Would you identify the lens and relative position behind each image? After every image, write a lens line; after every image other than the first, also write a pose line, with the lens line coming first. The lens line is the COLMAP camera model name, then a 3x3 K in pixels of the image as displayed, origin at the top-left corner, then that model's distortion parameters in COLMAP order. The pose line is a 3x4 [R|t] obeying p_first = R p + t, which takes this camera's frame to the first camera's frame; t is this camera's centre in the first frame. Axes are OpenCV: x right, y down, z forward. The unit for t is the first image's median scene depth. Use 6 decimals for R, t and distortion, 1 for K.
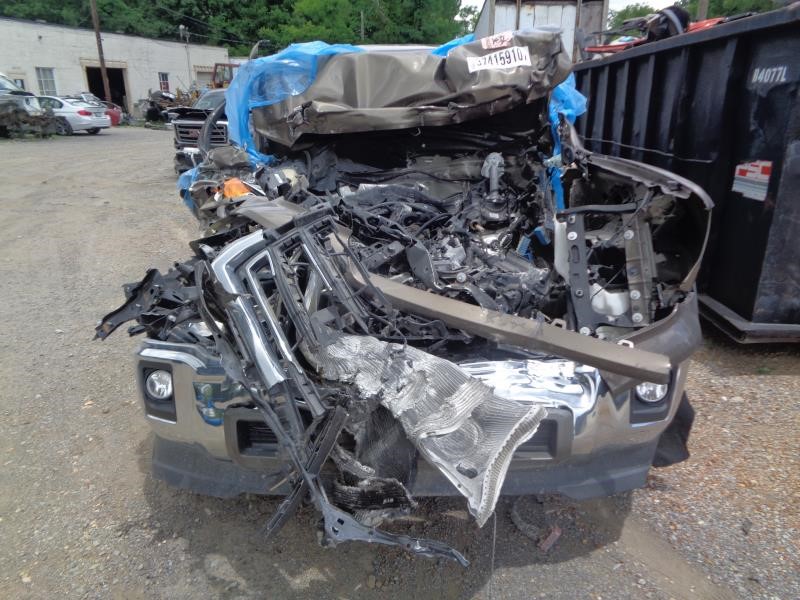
lens RADIAL K [[591.6, 0, 400.0], [0, 591.6, 300.0], [0, 0, 1]] dist [0.021109, -0.002788]
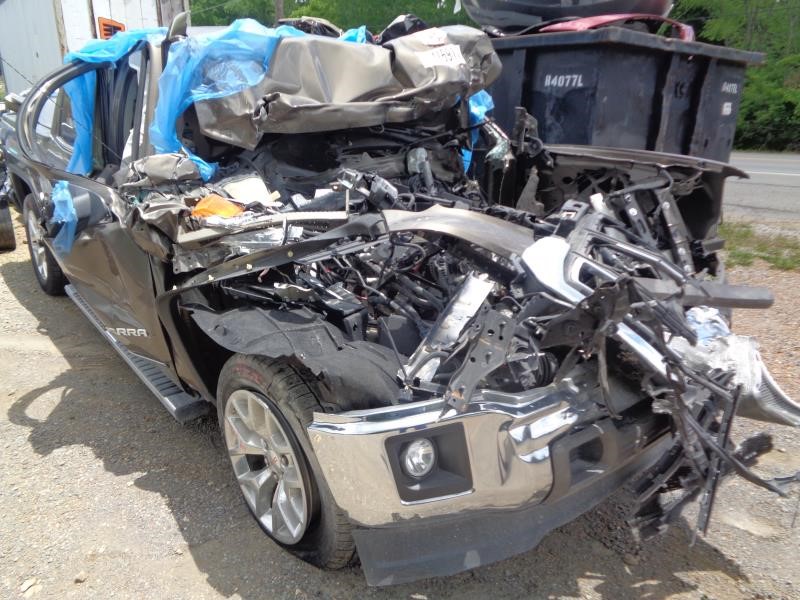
lens RADIAL K [[591.6, 0, 400.0], [0, 591.6, 300.0], [0, 0, 1]] dist [0.021109, -0.002788]
pose [[0.738749, -0.204857, 0.642093, -0.575858], [0.205468, 0.975792, 0.074924, -0.080152], [-0.641898, 0.076580, 0.762957, 0.276256]]
